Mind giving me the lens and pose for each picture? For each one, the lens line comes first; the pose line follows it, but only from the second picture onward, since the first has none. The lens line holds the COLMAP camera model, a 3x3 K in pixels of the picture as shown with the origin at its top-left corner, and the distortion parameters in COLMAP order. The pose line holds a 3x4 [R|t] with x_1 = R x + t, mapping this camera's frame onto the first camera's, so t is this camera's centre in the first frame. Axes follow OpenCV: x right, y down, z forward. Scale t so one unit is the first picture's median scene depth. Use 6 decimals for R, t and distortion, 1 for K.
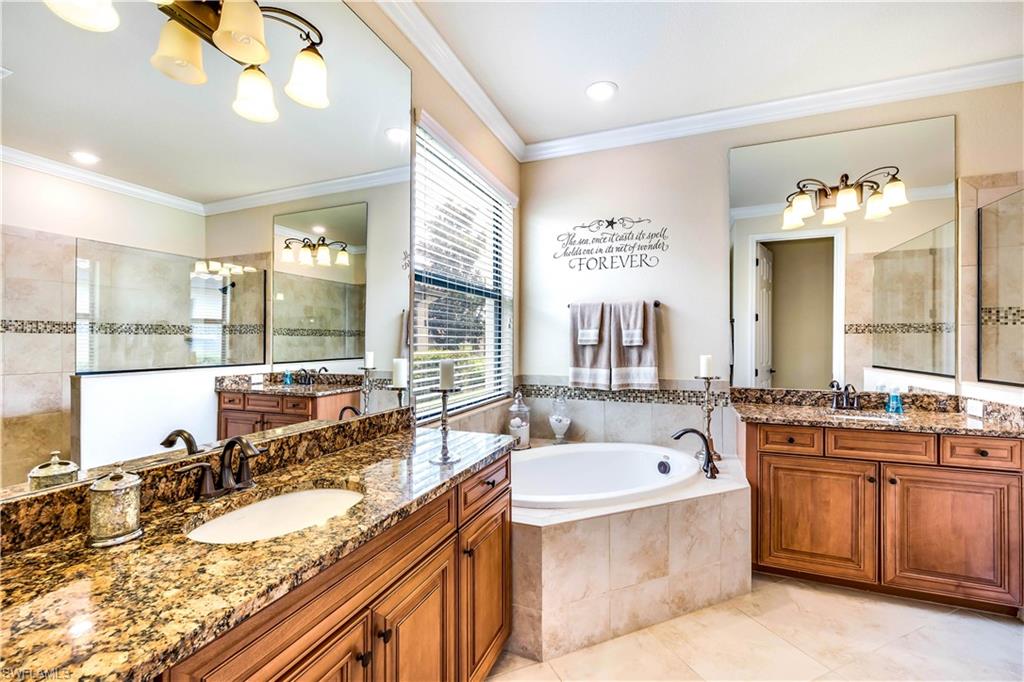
lens RADIAL K [[431.8, 0, 512.8], [0, 431.8, 340.6], [0, 0, 1]] dist [0.001992, -0.000968]
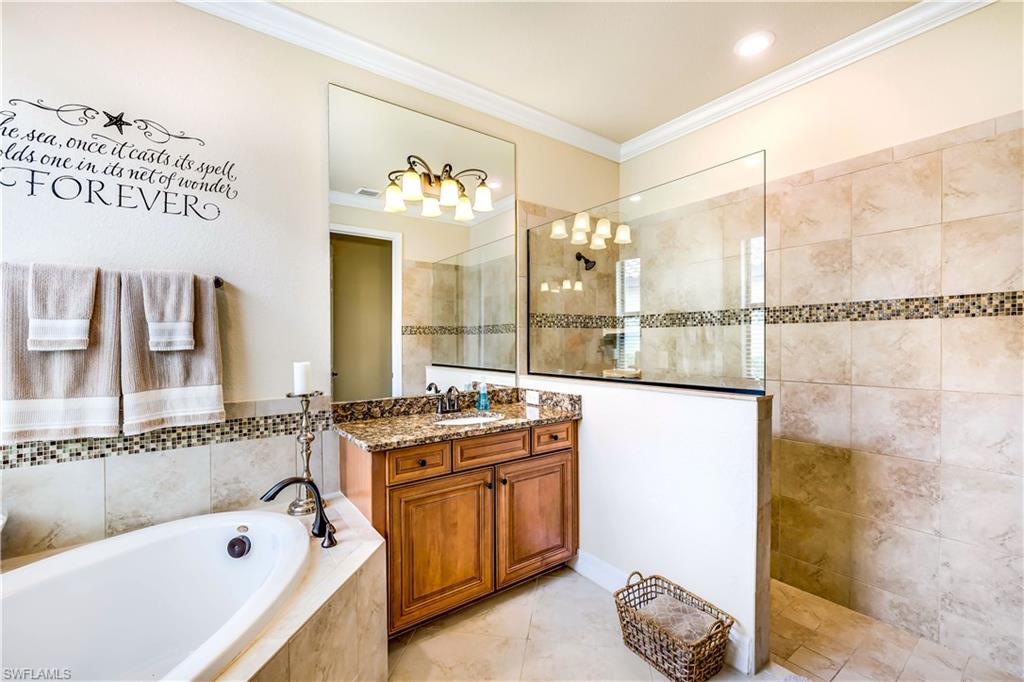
lens RADIAL K [[431.8, 0, 514.6], [0, 431.8, 344.8], [0, 0, 1]] dist [0.001992, -0.000968]
pose [[0.534744, -0.010315, 0.844951, 0.043589], [0.005247, 0.999947, 0.008886, 0.001477], [-0.844998, -0.000318, 0.534769, 0.355975]]
